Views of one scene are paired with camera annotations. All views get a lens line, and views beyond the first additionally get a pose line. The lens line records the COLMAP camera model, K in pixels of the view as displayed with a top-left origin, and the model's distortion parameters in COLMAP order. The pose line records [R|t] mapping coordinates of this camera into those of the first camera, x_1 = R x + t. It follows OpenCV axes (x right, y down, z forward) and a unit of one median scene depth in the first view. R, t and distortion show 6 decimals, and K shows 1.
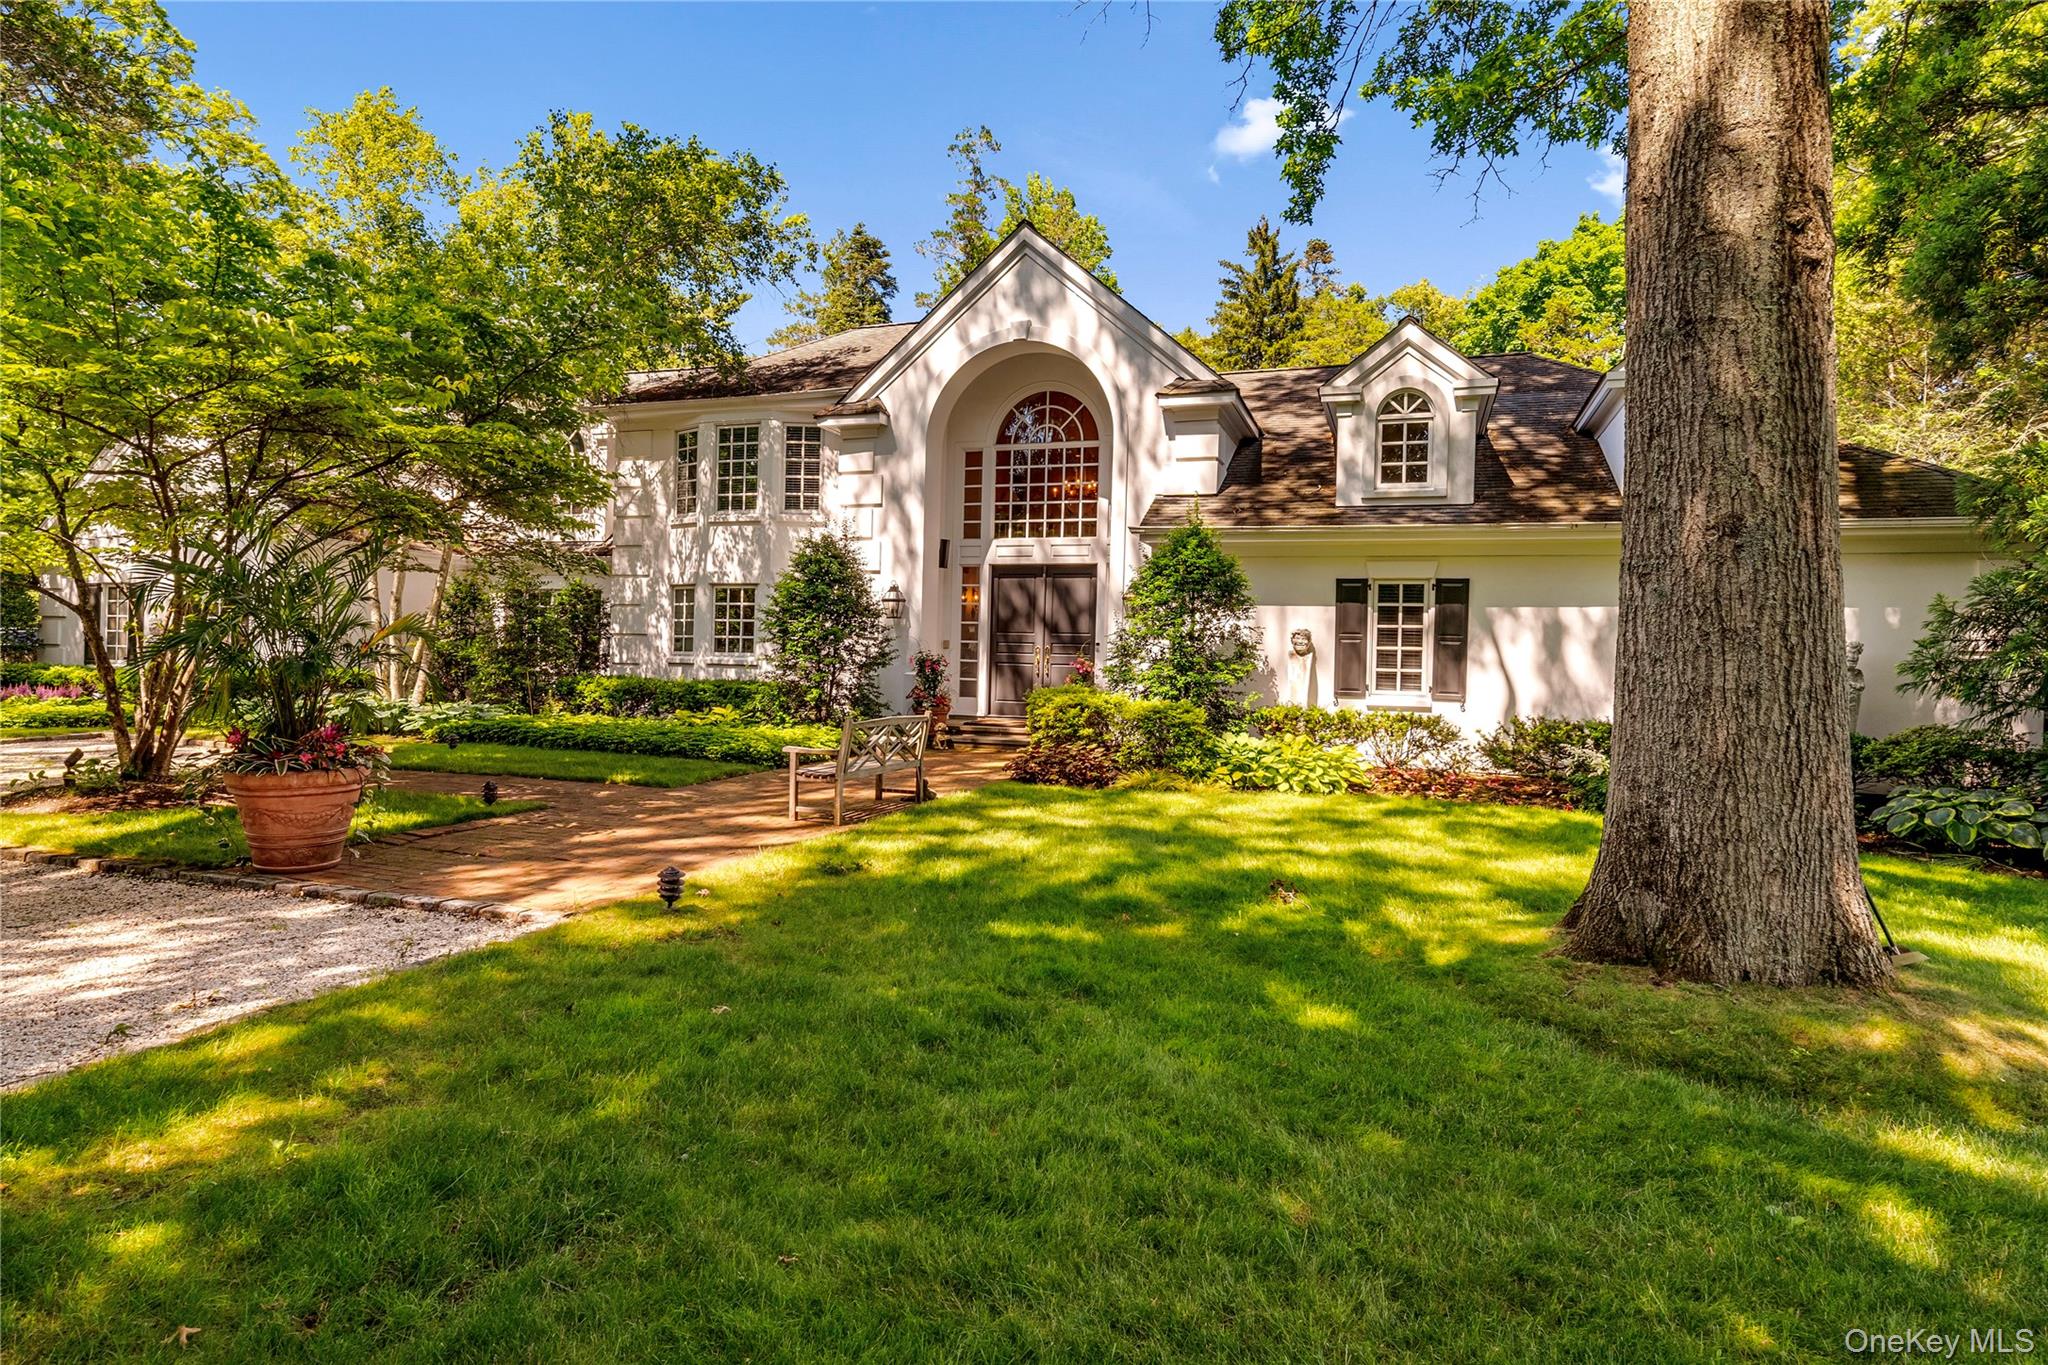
lens RADIAL K [[1071.3, 0, 1026.6], [0, 1071.3, 674.3], [0, 0, 1]] dist [-0.027270, -0.000450]
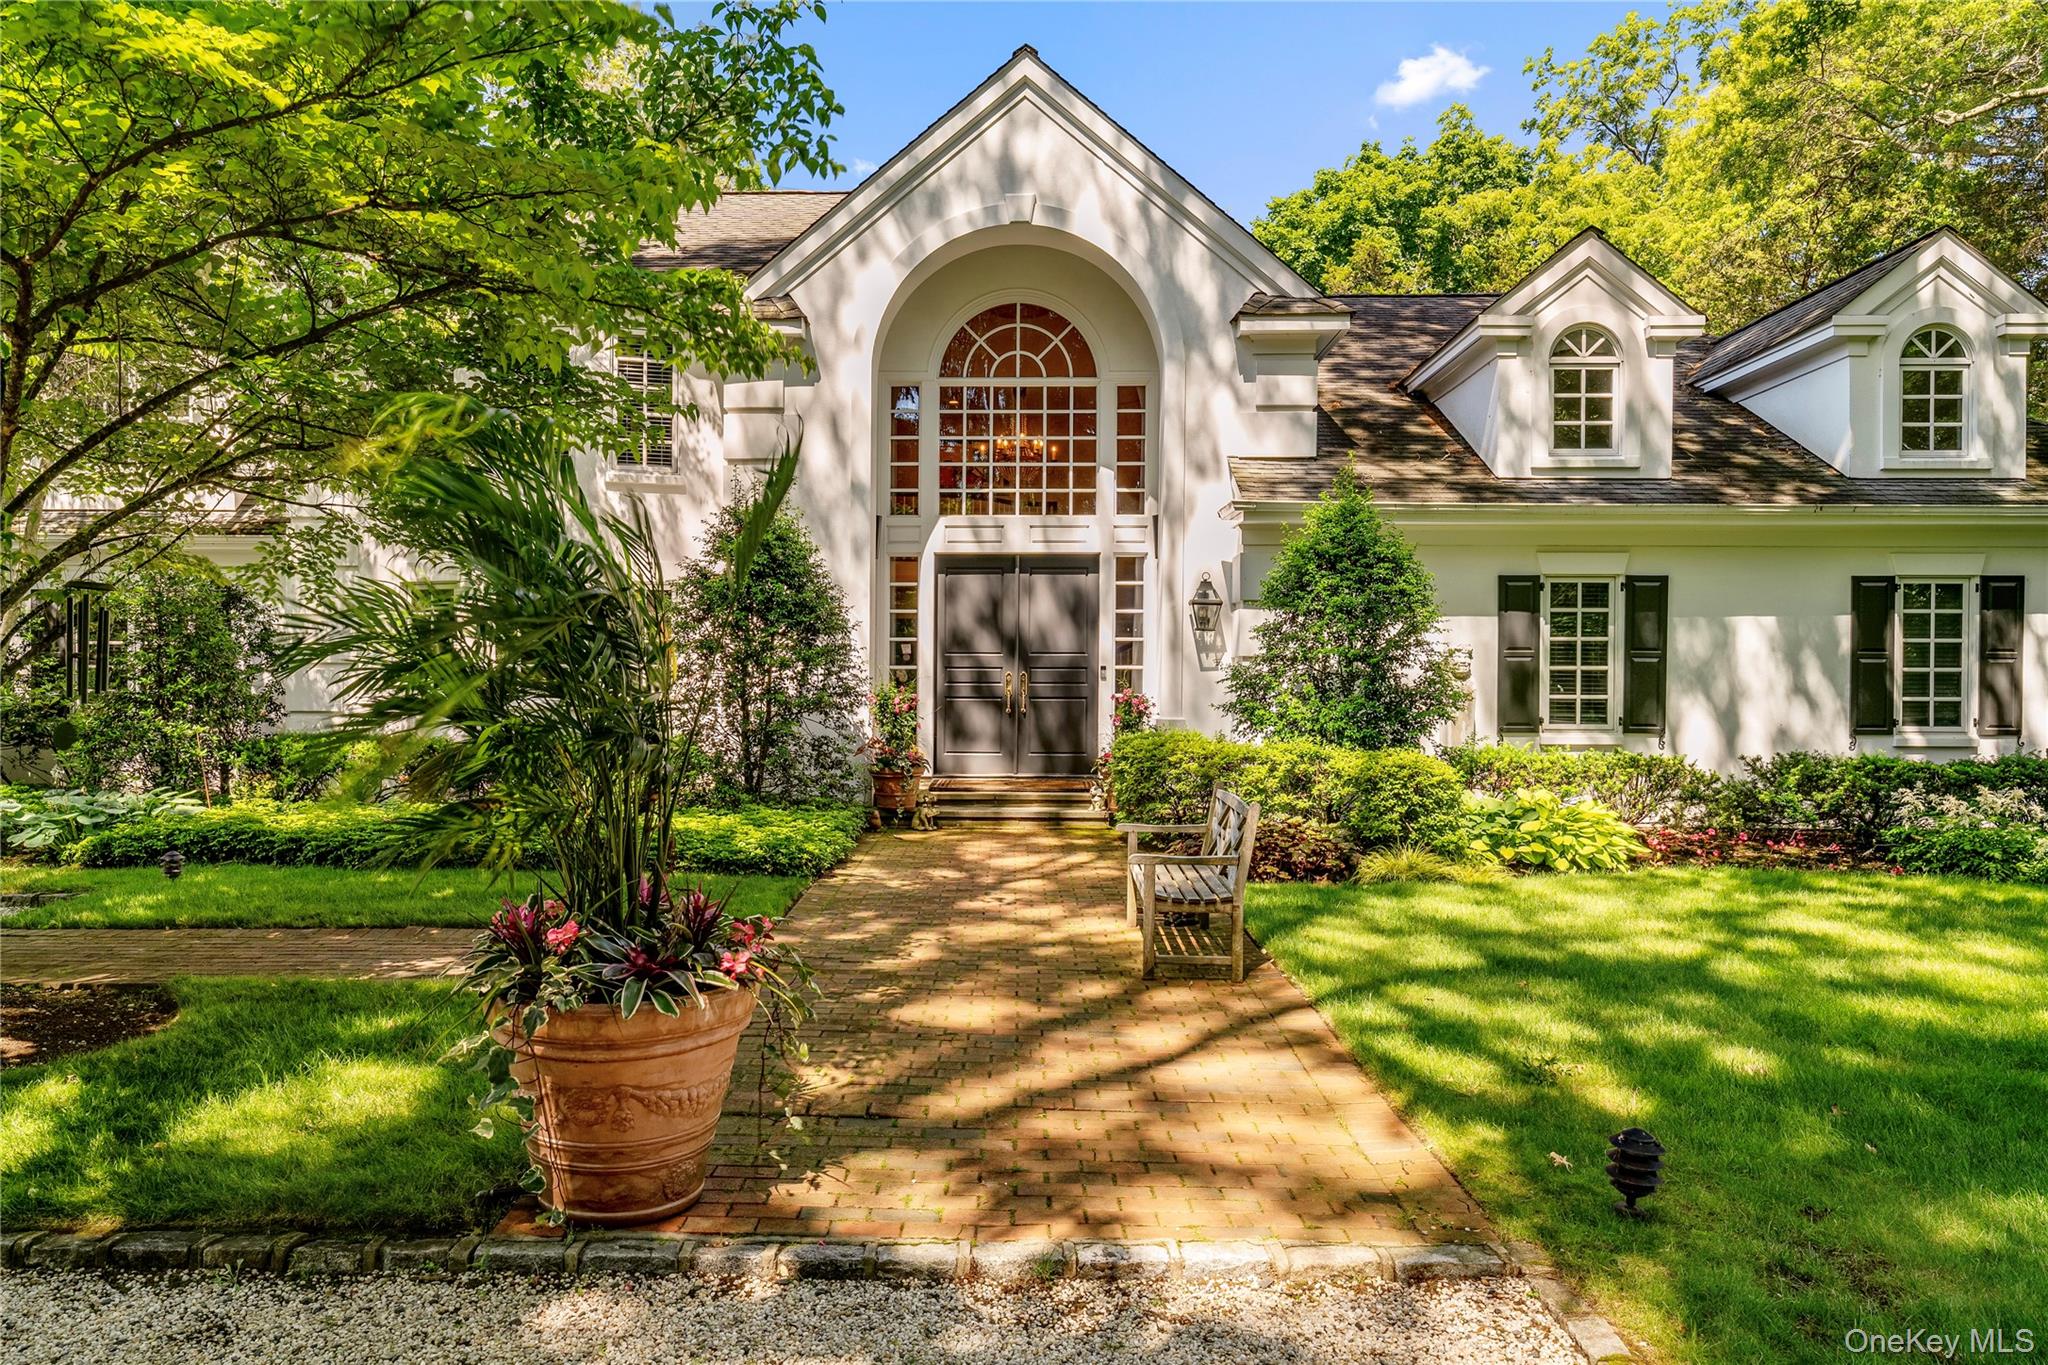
lens RADIAL K [[1403.0, 0, 1022.0], [0, 1403.0, 701.0], [0, 0, 1]] dist [-0.004215, 0.013334]
pose [[0.949989, -0.022680, 0.311457, -0.306952], [0.024125, 0.999709, -0.000789, -0.009122], [-0.311349, 0.008264, 0.950260, 0.166366]]
